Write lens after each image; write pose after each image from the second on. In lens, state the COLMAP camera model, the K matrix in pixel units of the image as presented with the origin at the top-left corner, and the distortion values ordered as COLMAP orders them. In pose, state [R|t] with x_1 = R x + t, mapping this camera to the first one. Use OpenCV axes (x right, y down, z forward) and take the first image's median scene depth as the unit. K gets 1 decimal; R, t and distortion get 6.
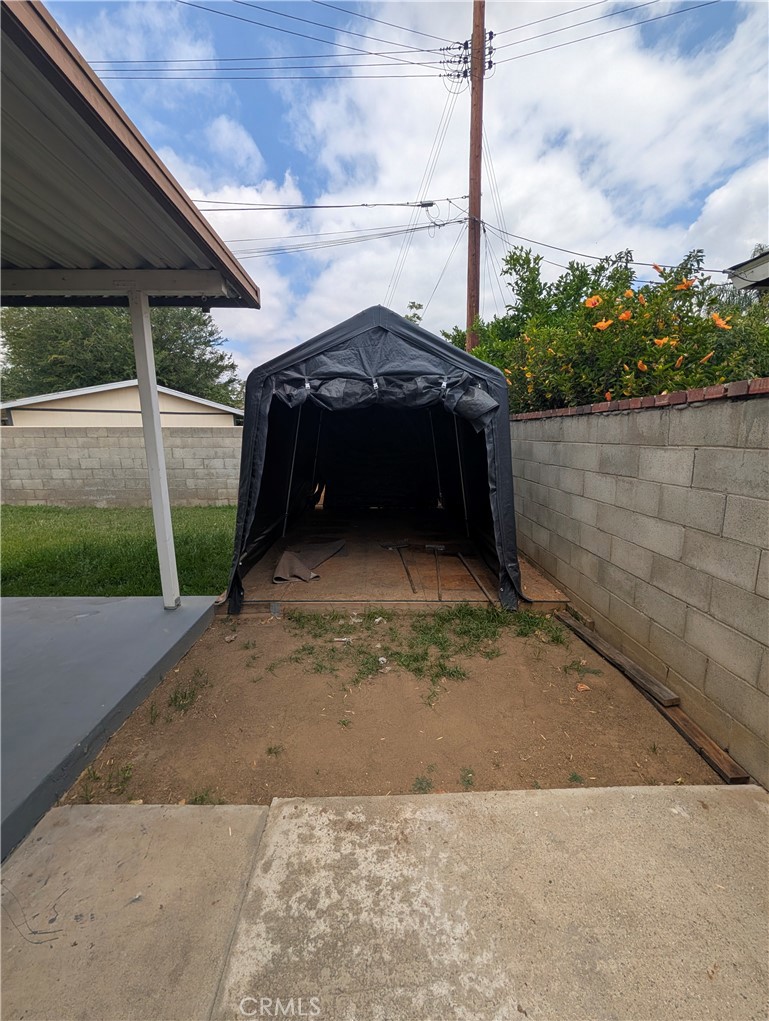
lens RADIAL K [[389.3, 0, 384.0], [0, 389.3, 510.8], [0, 0, 1]] dist [0.000505, -0.000288]
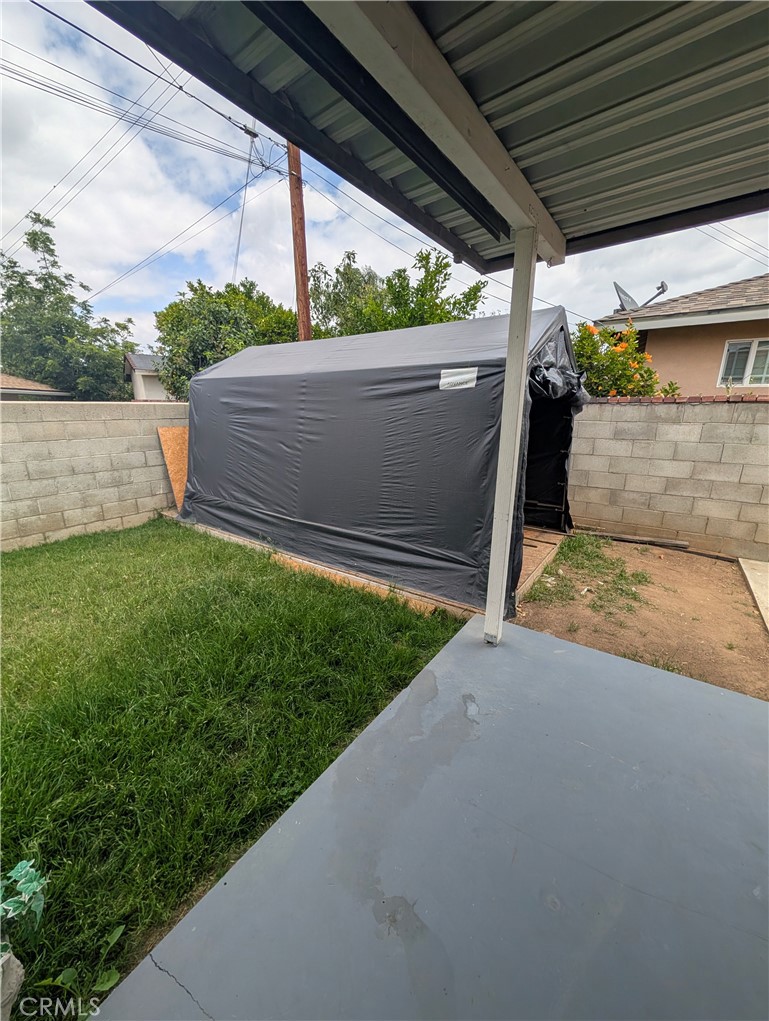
lens RADIAL K [[389.3, 0, 387.2], [0, 389.3, 509.8], [0, 0, 1]] dist [0.000505, -0.000288]
pose [[0.598208, -0.207834, 0.773920, -1.575467], [0.153541, 0.977615, 0.143854, -0.216177], [-0.786494, 0.032774, 0.616728, 0.840913]]
